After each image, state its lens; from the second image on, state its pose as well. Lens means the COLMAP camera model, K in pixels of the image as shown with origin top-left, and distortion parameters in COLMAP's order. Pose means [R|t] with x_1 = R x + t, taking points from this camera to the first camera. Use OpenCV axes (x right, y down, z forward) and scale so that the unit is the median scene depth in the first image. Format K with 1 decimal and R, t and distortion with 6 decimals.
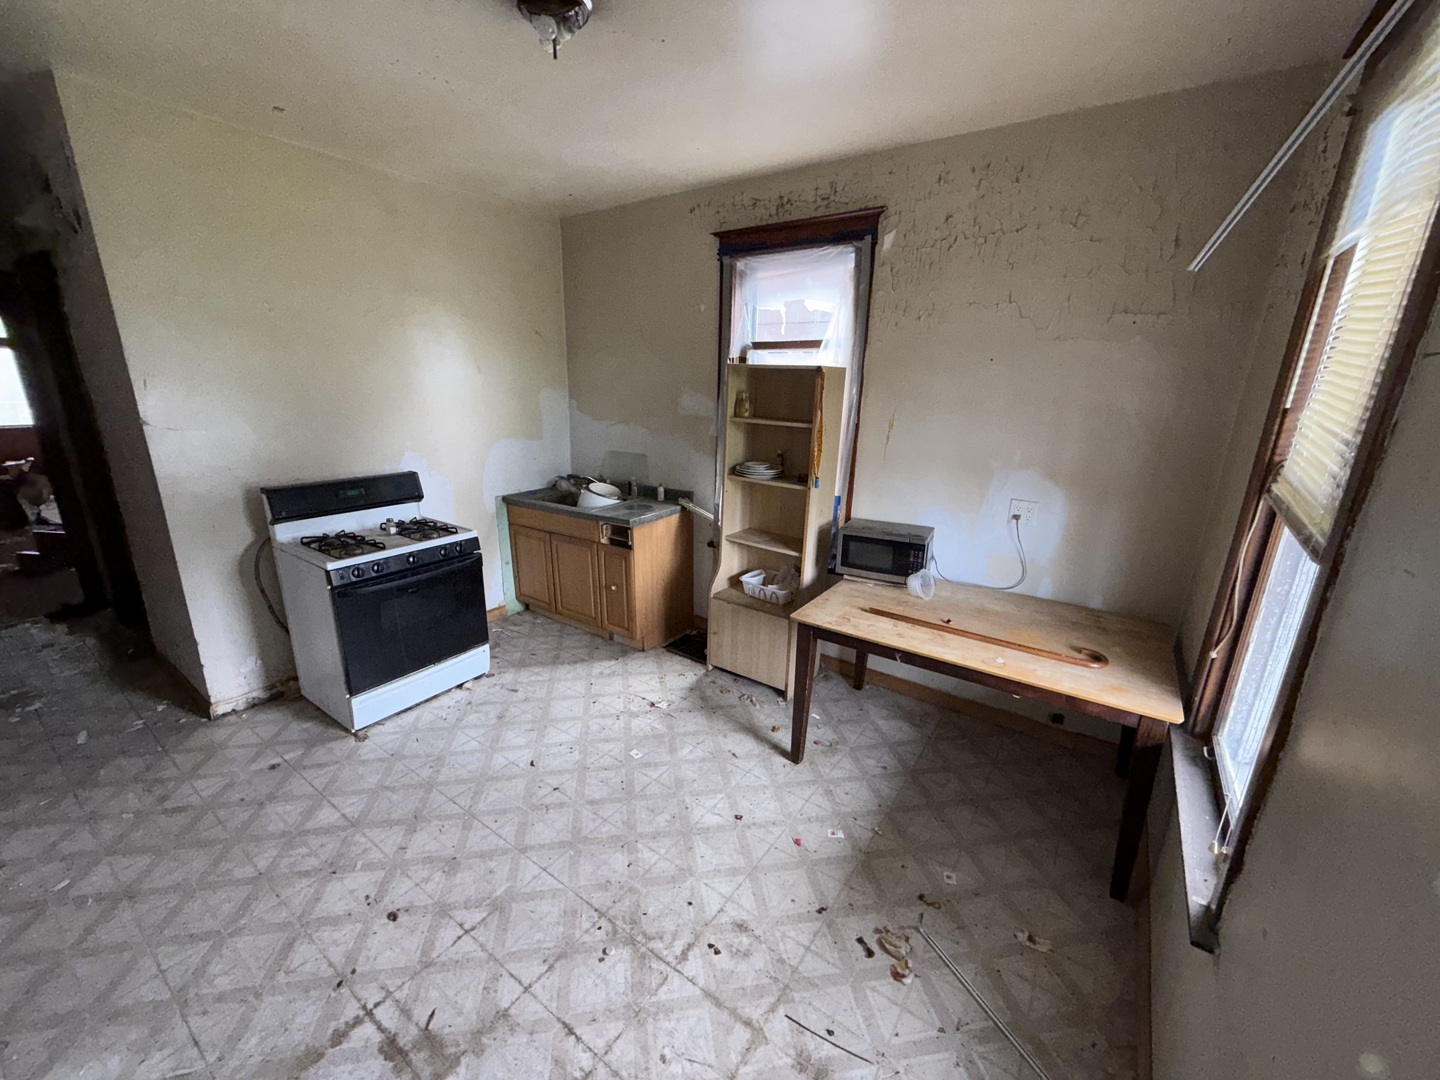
lens RADIAL K [[575.1, 0, 713.9], [0, 575.1, 540.4], [0, 0, 1]] dist [-0.001207, -0.000478]
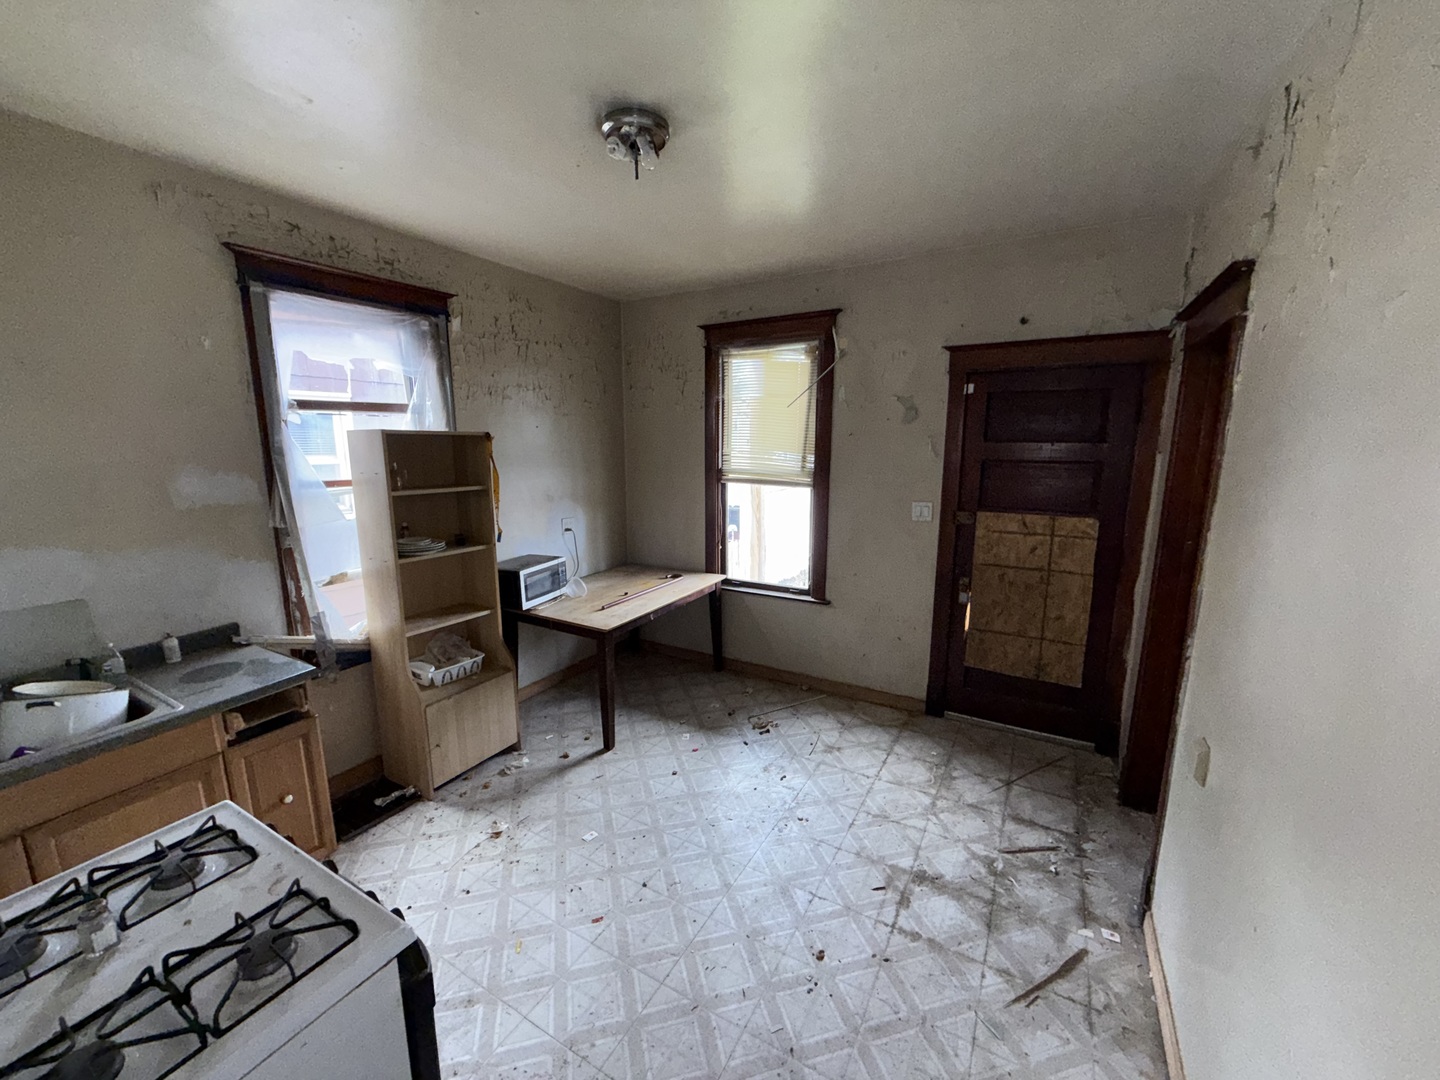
lens RADIAL K [[575.1, 0, 716.5], [0, 575.1, 542.6], [0, 0, 1]] dist [-0.001207, -0.000478]
pose [[-0.092692, -0.197342, 0.975943, -1.040505], [0.273382, 0.937450, 0.215524, -0.241433], [-0.957429, 0.286783, -0.032944, 0.735151]]
